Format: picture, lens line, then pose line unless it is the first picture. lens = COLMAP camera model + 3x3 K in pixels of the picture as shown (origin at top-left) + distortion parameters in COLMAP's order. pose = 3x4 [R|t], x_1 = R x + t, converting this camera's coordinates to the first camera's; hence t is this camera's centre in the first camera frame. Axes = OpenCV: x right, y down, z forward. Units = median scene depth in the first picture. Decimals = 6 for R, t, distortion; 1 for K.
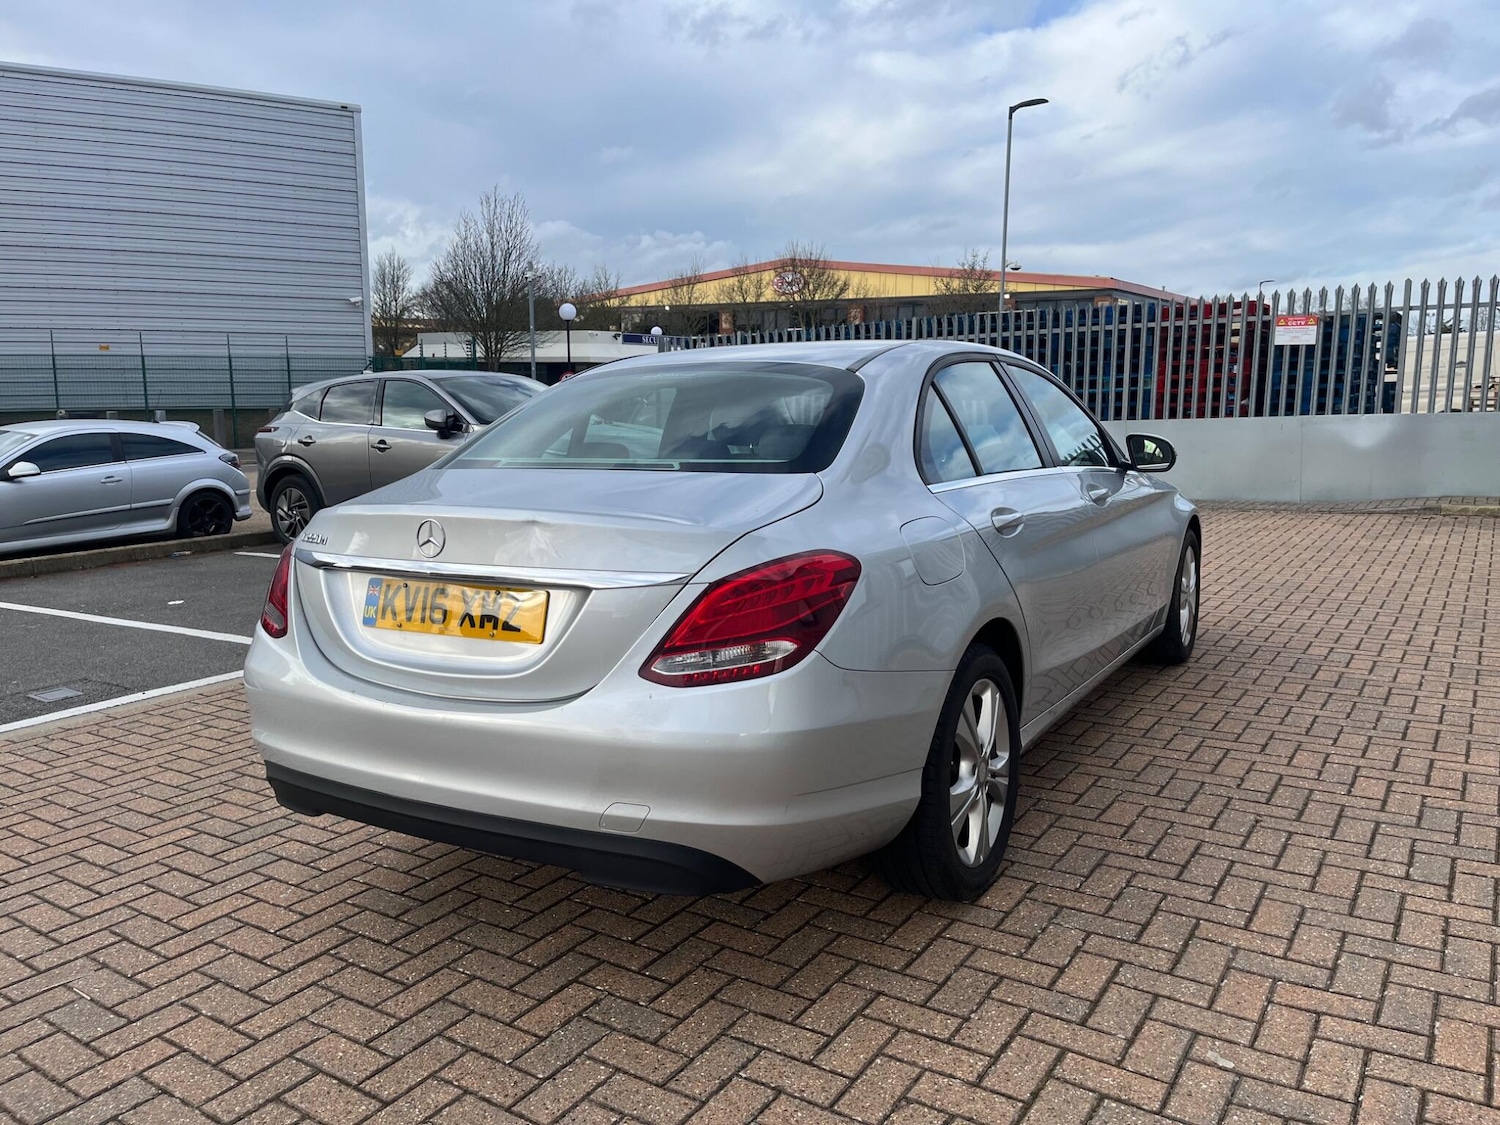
lens RADIAL K [[1132.5, 0, 754.6], [0, 1132.5, 551.4], [0, 0, 1]] dist [0.062356, -0.090694]
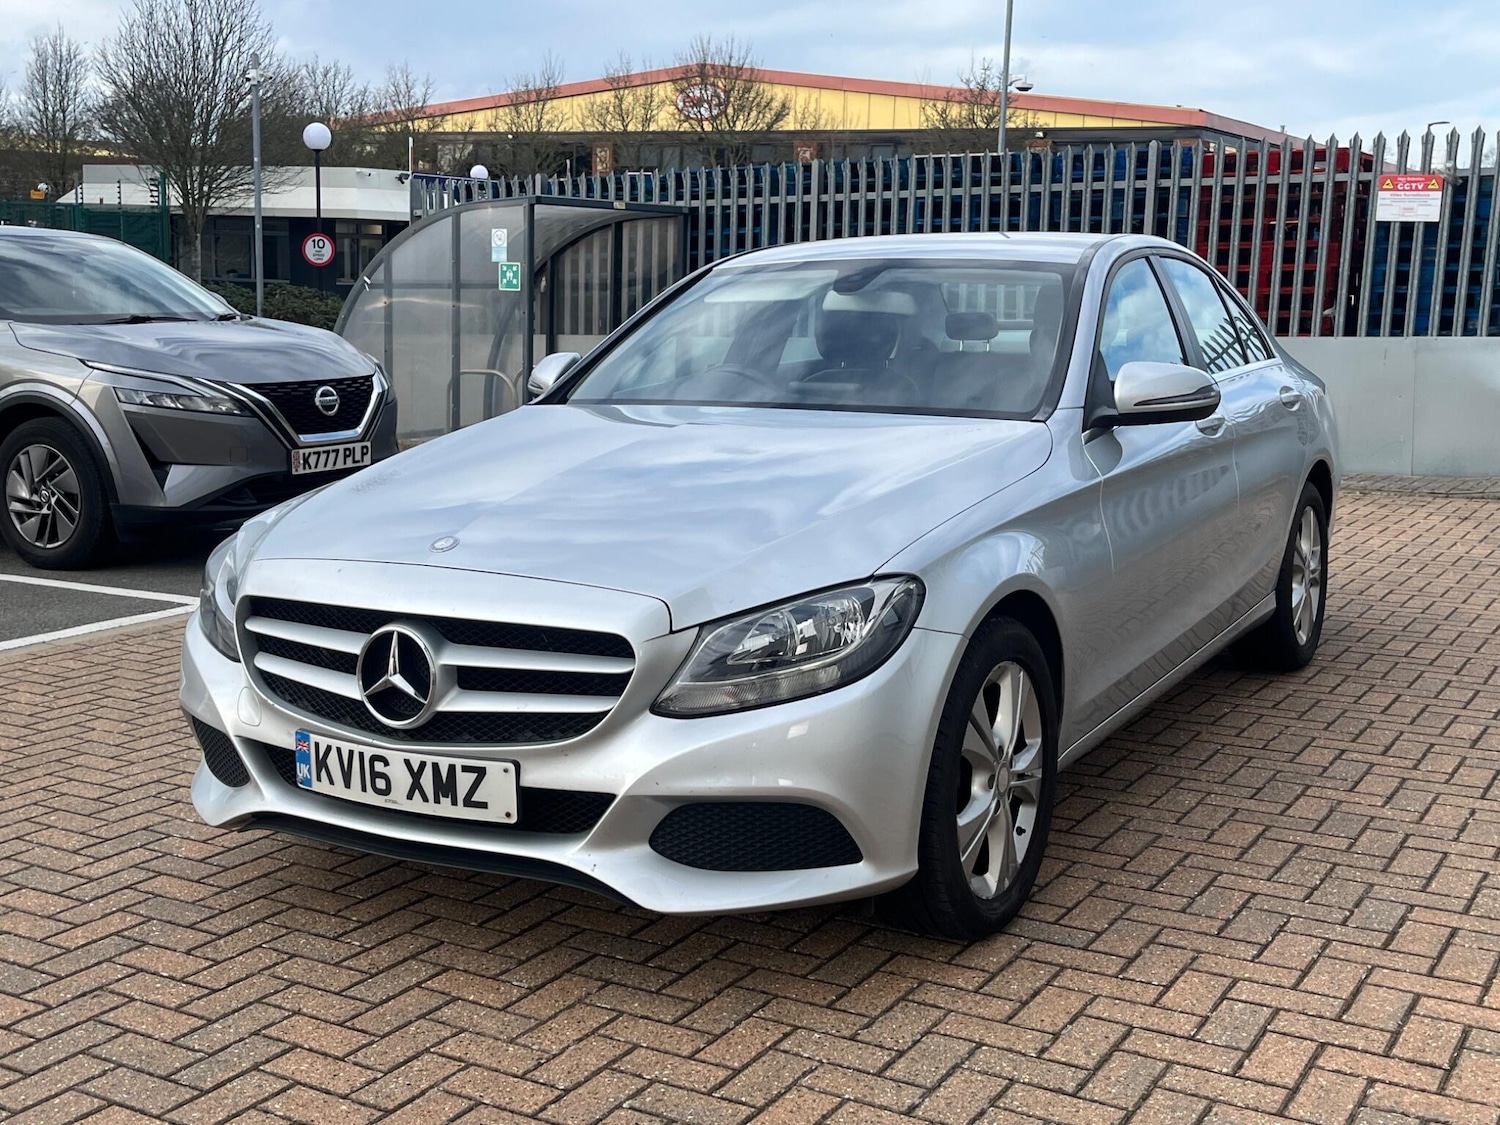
lens RADIAL K [[1756.5, 0, 750.0], [0, 1756.5, 562.5], [0, 0, 1]] dist [0.118583, -0.339103]
pose [[0.998542, 0.016522, 0.051381, 0.072816], [-0.017640, 0.999616, 0.021390, -0.010903], [-0.051008, -0.022266, 0.998450, 0.058092]]
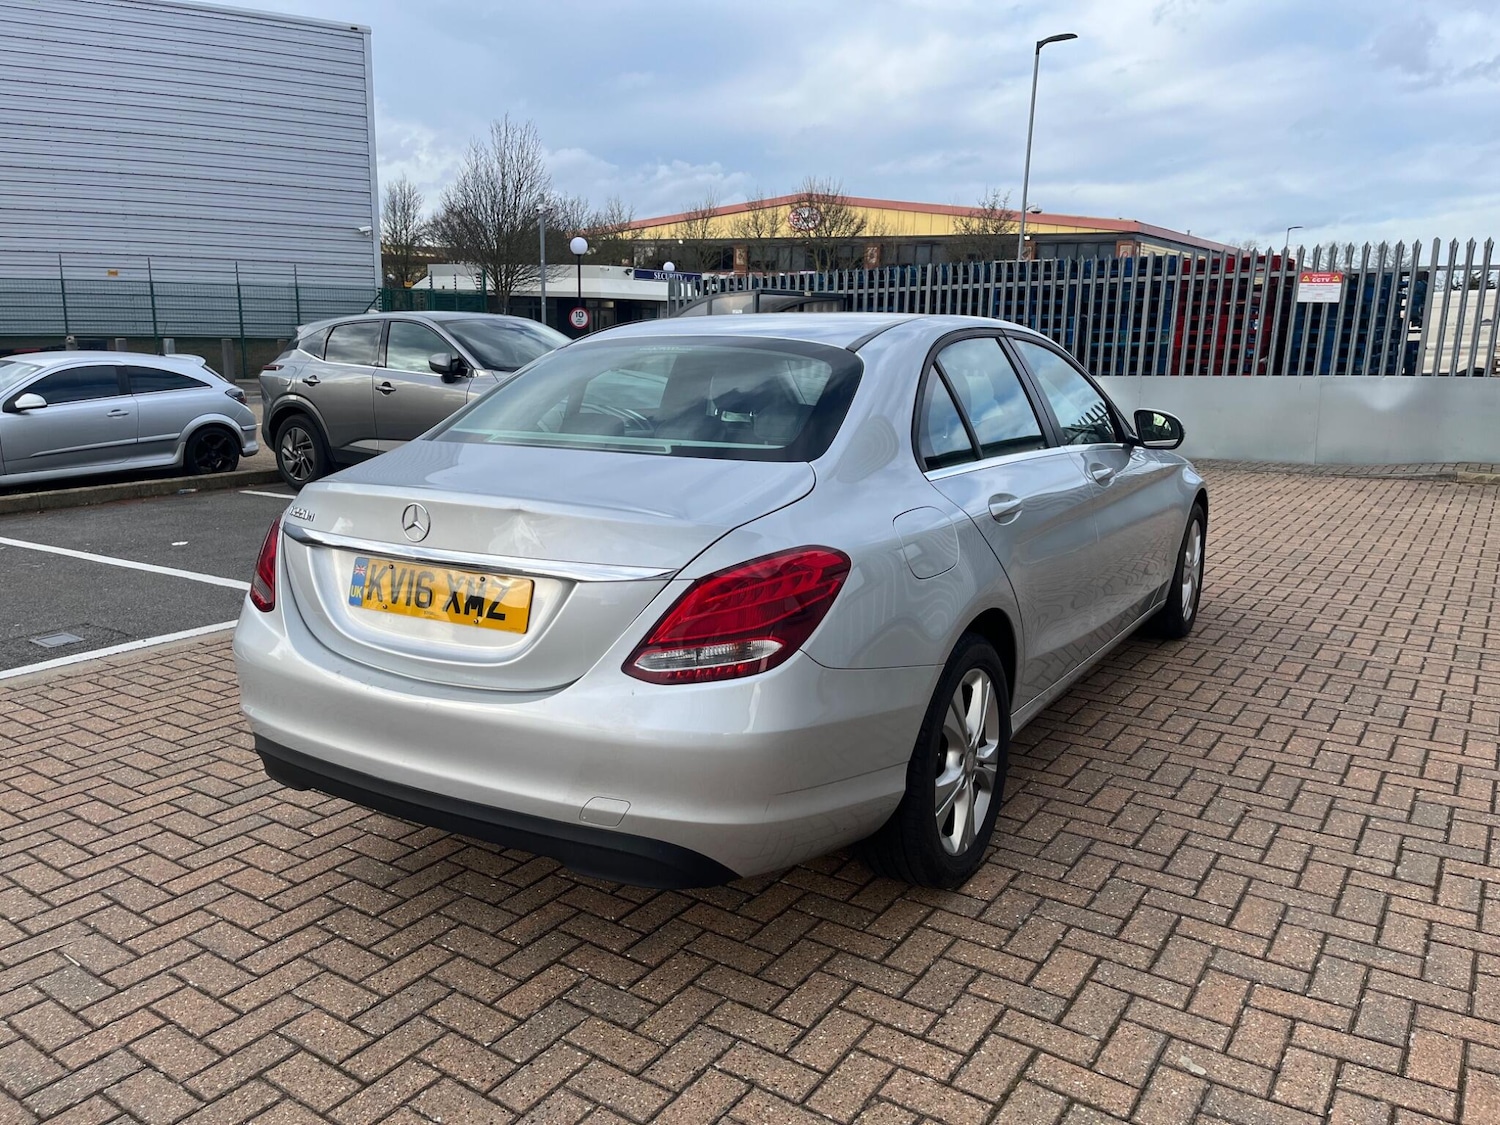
lens RADIAL K [[1132.1, 0, 747.7], [0, 1132.1, 559.3], [0, 0, 1]] dist [0.065208, -0.094299]
pose [[0.999603, 0.025166, -0.012708, 0.003226], [-0.024350, 0.997857, 0.060727, -0.009209], [0.014209, -0.060394, 0.998073, 0.003132]]
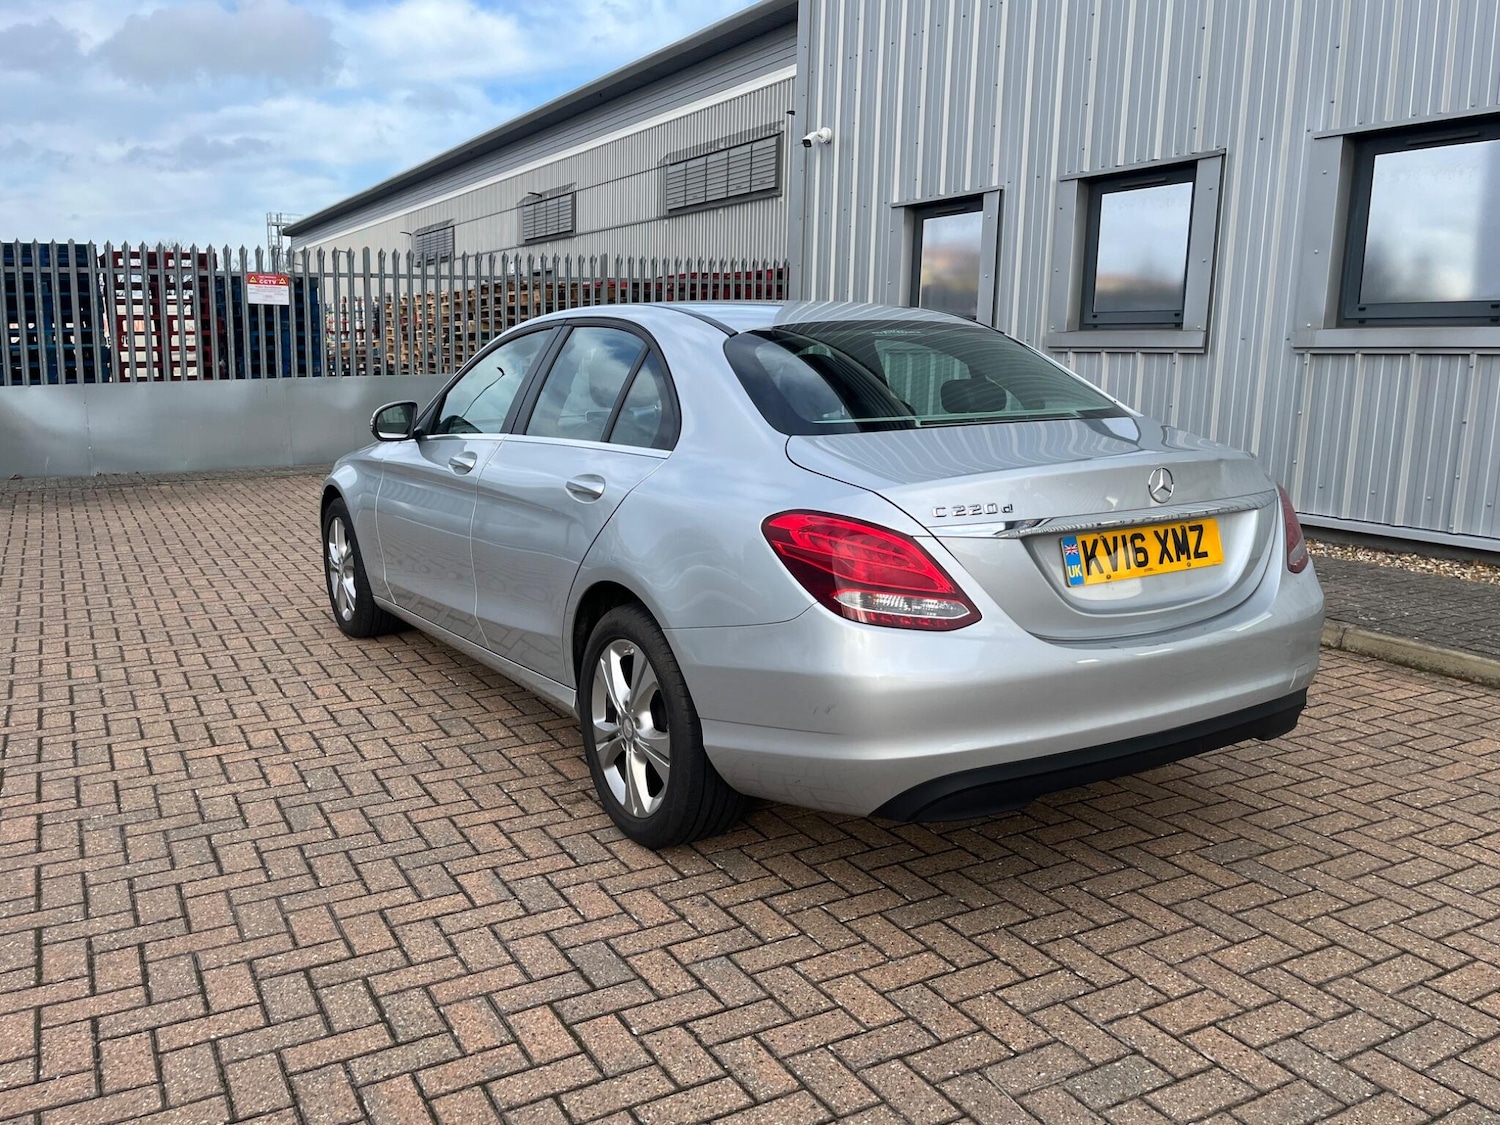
lens RADIAL K [[1235.5, 0, 744.5], [0, 1235.5, 560.4], [0, 0, 1]] dist [0.045109, -0.052318]
pose [[0.468804, -0.132050, 0.873376, -0.293079], [0.109456, 0.989826, 0.090904, -0.017593], [-0.876494, 0.052980, 0.478488, 0.154791]]
